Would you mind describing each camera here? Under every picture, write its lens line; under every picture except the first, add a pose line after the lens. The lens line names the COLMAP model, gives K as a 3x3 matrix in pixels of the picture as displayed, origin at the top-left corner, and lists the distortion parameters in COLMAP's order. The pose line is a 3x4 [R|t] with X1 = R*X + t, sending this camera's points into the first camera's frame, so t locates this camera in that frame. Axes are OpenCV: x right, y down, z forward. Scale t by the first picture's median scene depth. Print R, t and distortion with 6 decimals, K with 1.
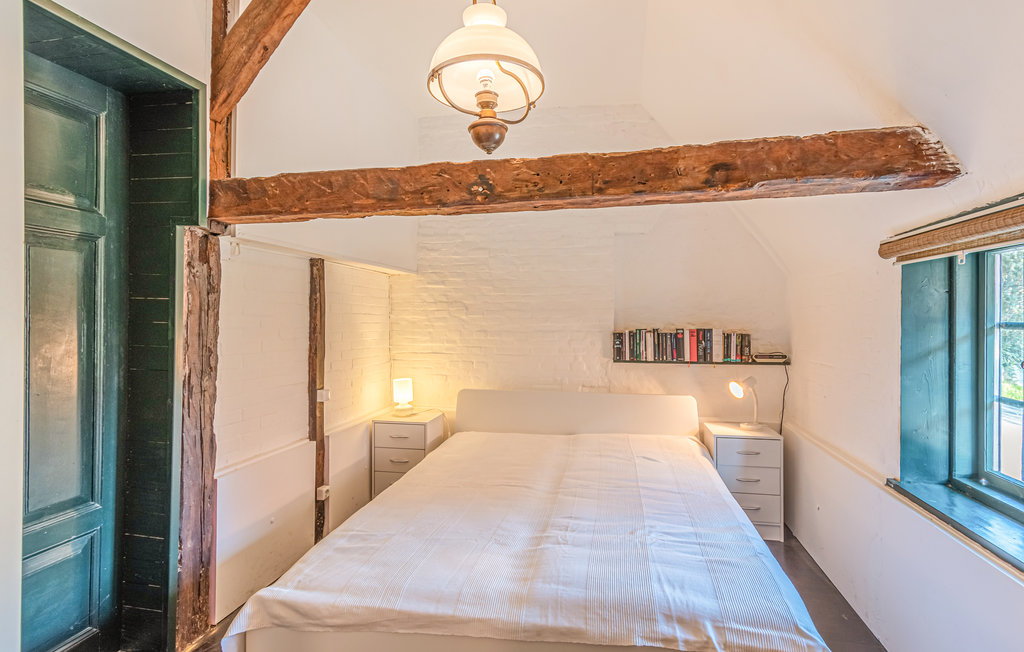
lens RADIAL K [[498.5, 0, 484.1], [0, 498.5, 302.2], [0, 0, 1]] dist [-0.000067, 0.001258]
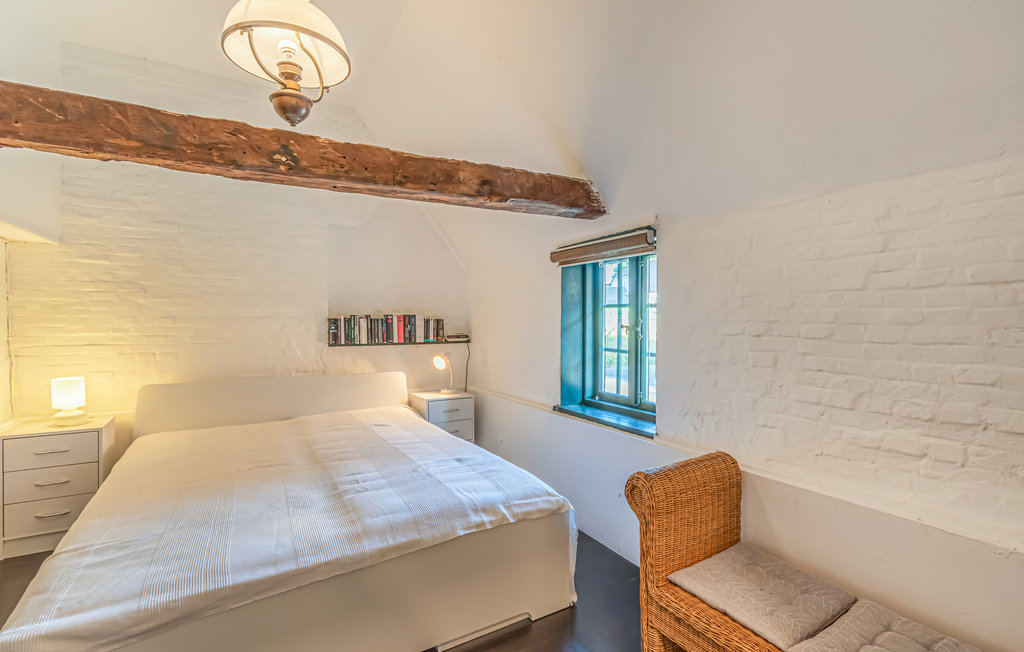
lens RADIAL K [[498.5, 0, 484.1], [0, 498.5, 302.2], [0, 0, 1]] dist [-0.000067, 0.001258]
pose [[0.760474, 0.032044, 0.648577, -0.339606], [-0.030745, 0.999438, -0.013328, 0.060204], [-0.648640, -0.009805, 0.761032, -0.020499]]
